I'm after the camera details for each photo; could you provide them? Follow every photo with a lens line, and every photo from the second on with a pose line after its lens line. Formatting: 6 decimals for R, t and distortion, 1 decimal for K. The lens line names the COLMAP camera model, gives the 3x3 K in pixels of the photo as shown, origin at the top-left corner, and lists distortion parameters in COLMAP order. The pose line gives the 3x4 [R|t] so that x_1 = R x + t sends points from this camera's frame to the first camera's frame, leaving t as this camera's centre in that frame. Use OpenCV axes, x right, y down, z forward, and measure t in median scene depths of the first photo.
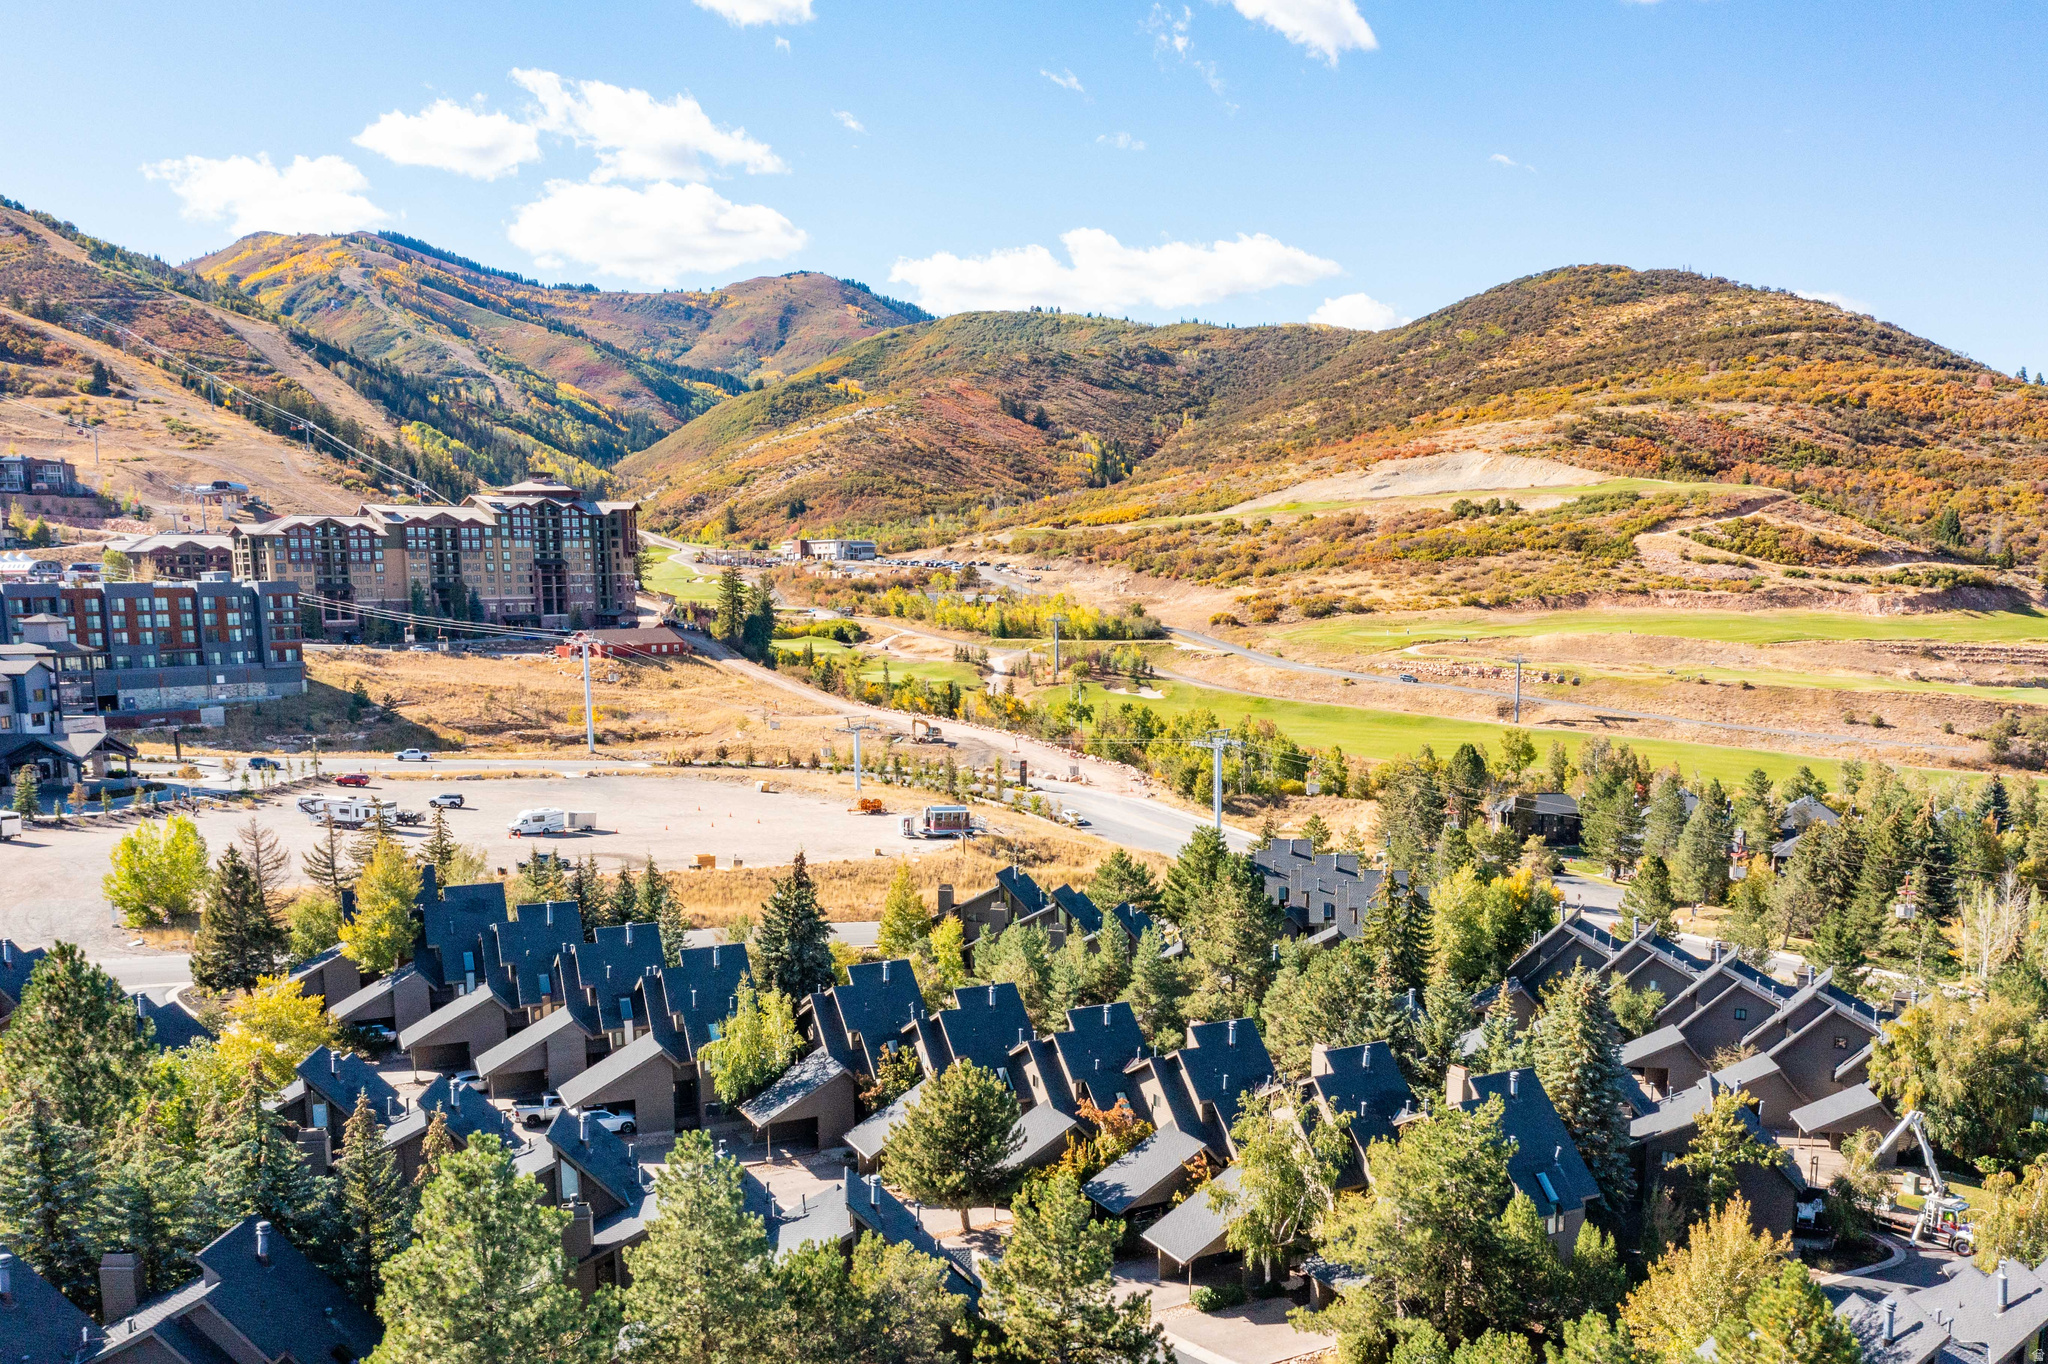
lens RADIAL K [[1729.7, 0, 1024.0], [0, 1729.7, 682.0], [0, 0, 1]] dist [0.003780, 0.006307]
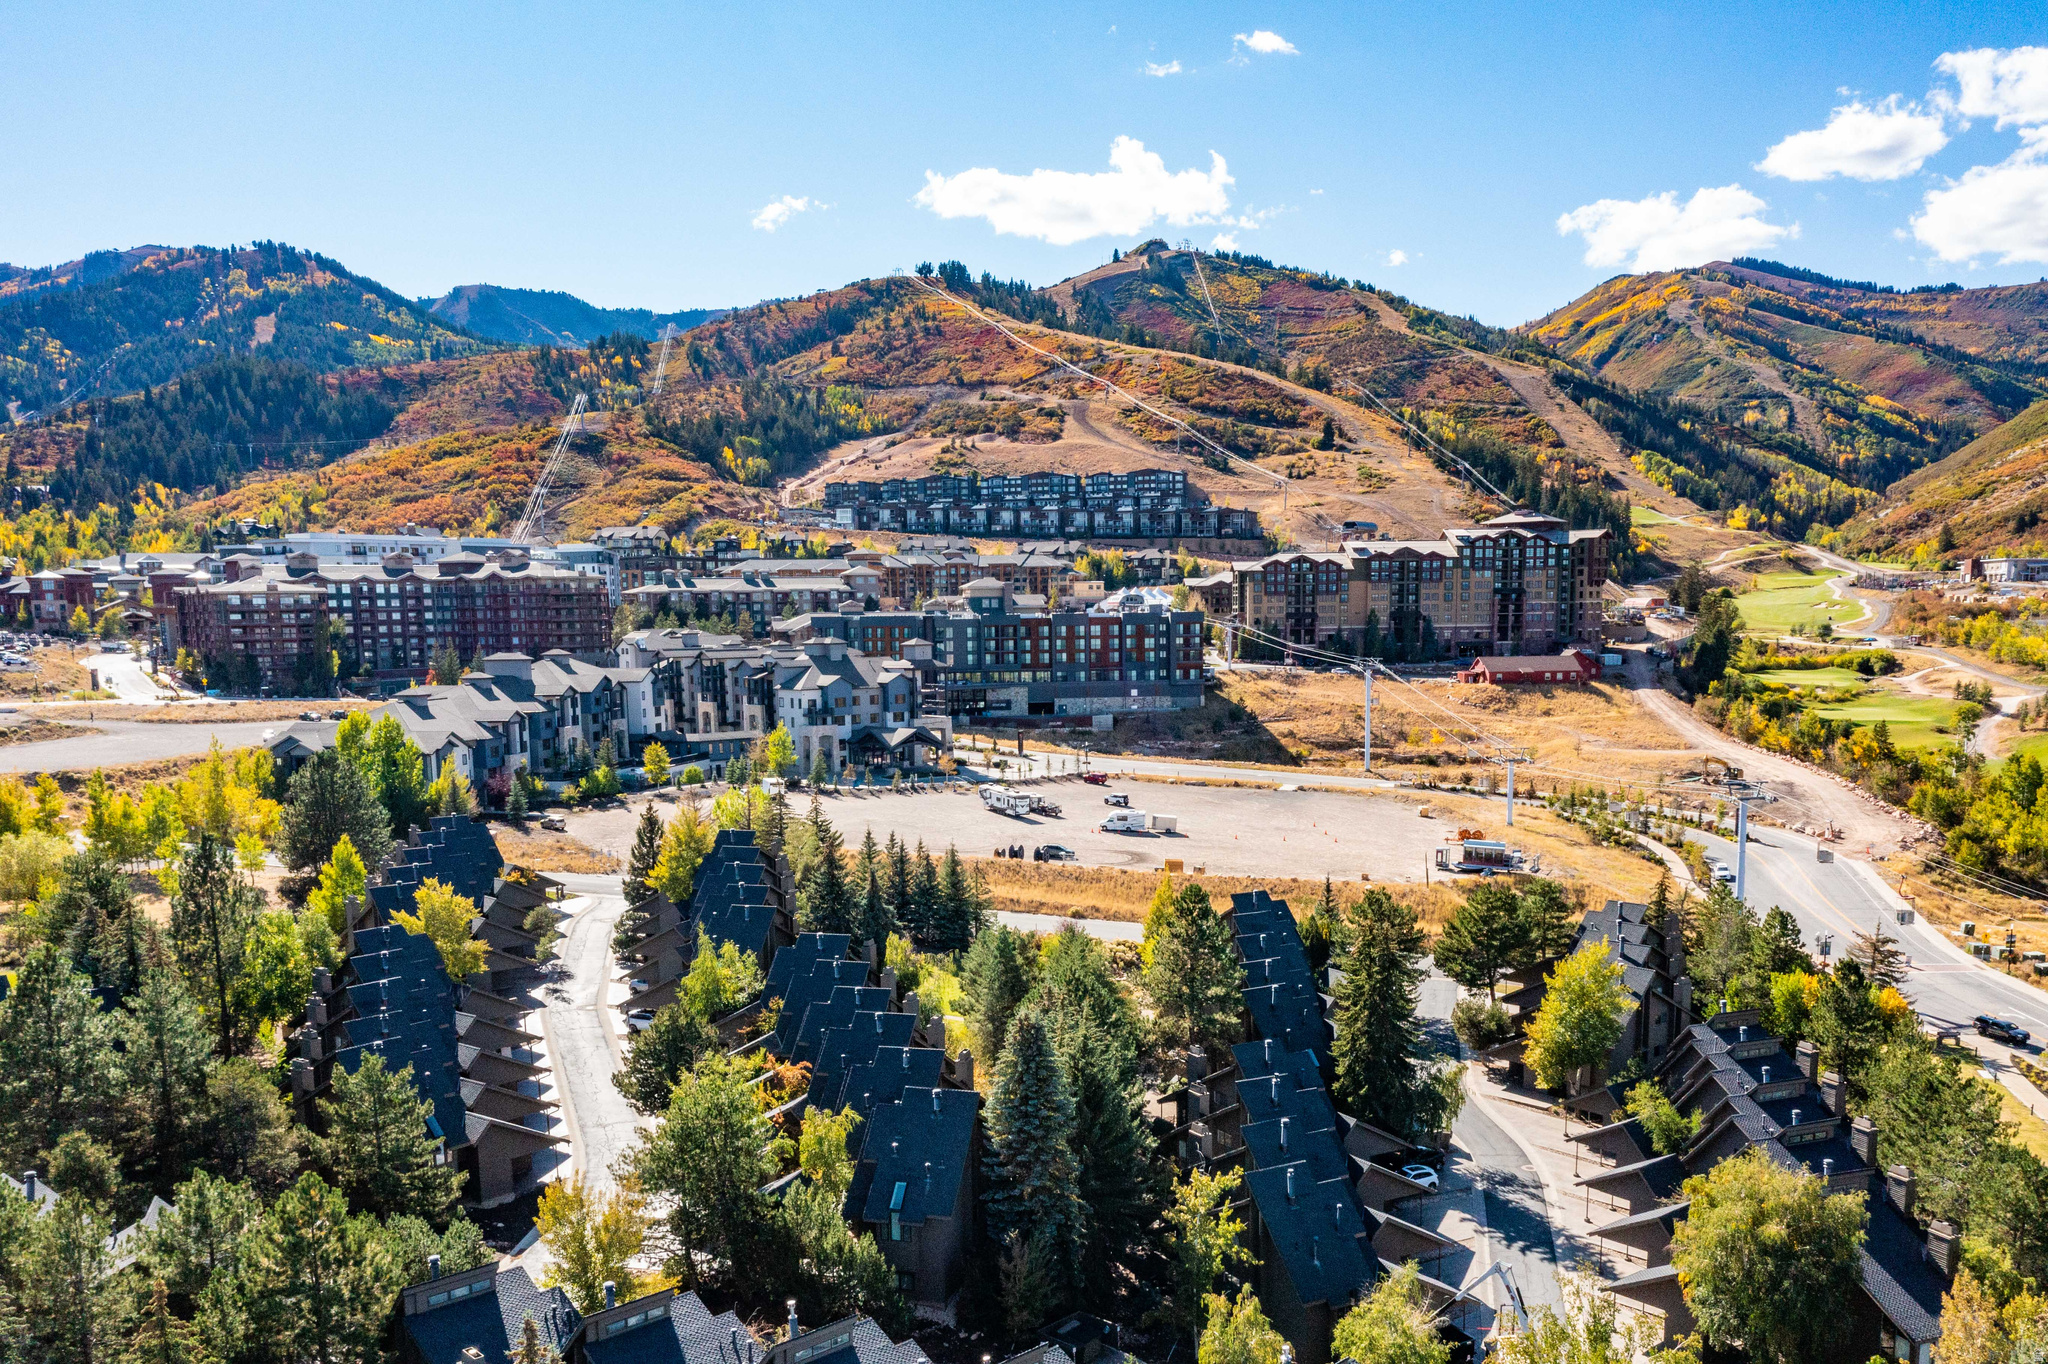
lens RADIAL K [[1692.1, 0, 1024.0], [0, 1692.1, 682.0], [0, 0, 1]] dist [-0.000679, 0.002232]
pose [[0.727353, 0.026222, -0.685763, 0.145816], [-0.034715, 0.999396, 0.001395, -0.003924], [0.685385, 0.022791, 0.727824, 0.039989]]
